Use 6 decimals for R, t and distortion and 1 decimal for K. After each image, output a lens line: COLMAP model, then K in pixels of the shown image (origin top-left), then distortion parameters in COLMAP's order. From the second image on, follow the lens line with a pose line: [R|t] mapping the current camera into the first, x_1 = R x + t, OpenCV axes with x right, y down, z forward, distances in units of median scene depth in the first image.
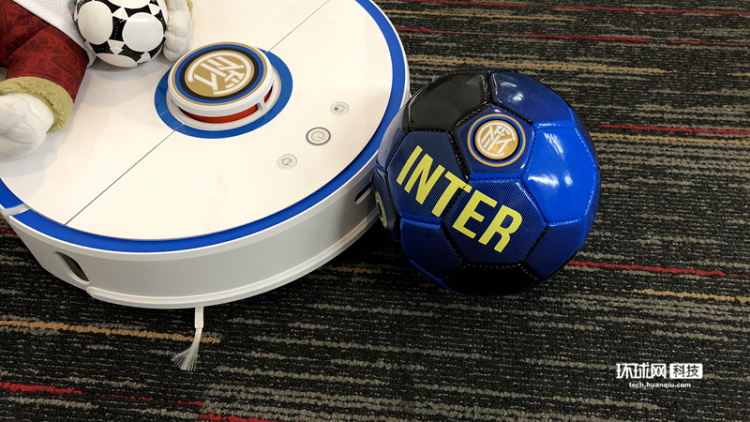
lens RADIAL K [[611.2, 0, 384.6], [0, 611.2, 210.3], [0, 0, 1]] dist [0.001512, 0.021927]
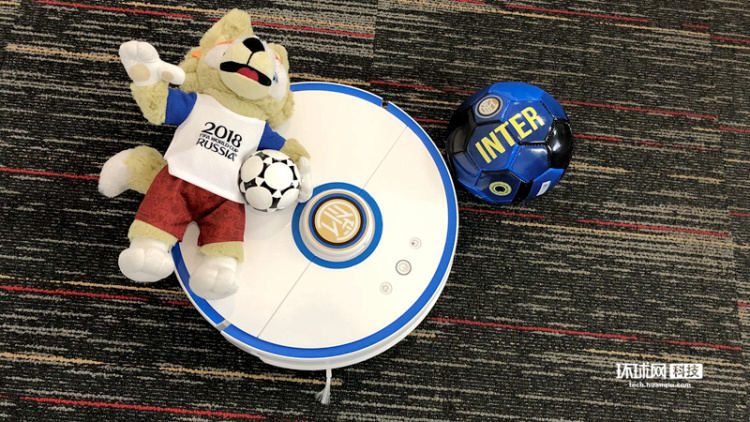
lens RADIAL K [[611.2, 0, 384.6], [0, 611.2, 210.3], [0, 0, 1]] dist [0.001512, 0.021927]
pose [[0.995898, 0.013920, 0.089406, -0.288118], [-0.042184, 0.945571, 0.322669, -0.733813], [-0.080048, -0.325117, 0.942280, -0.408960]]
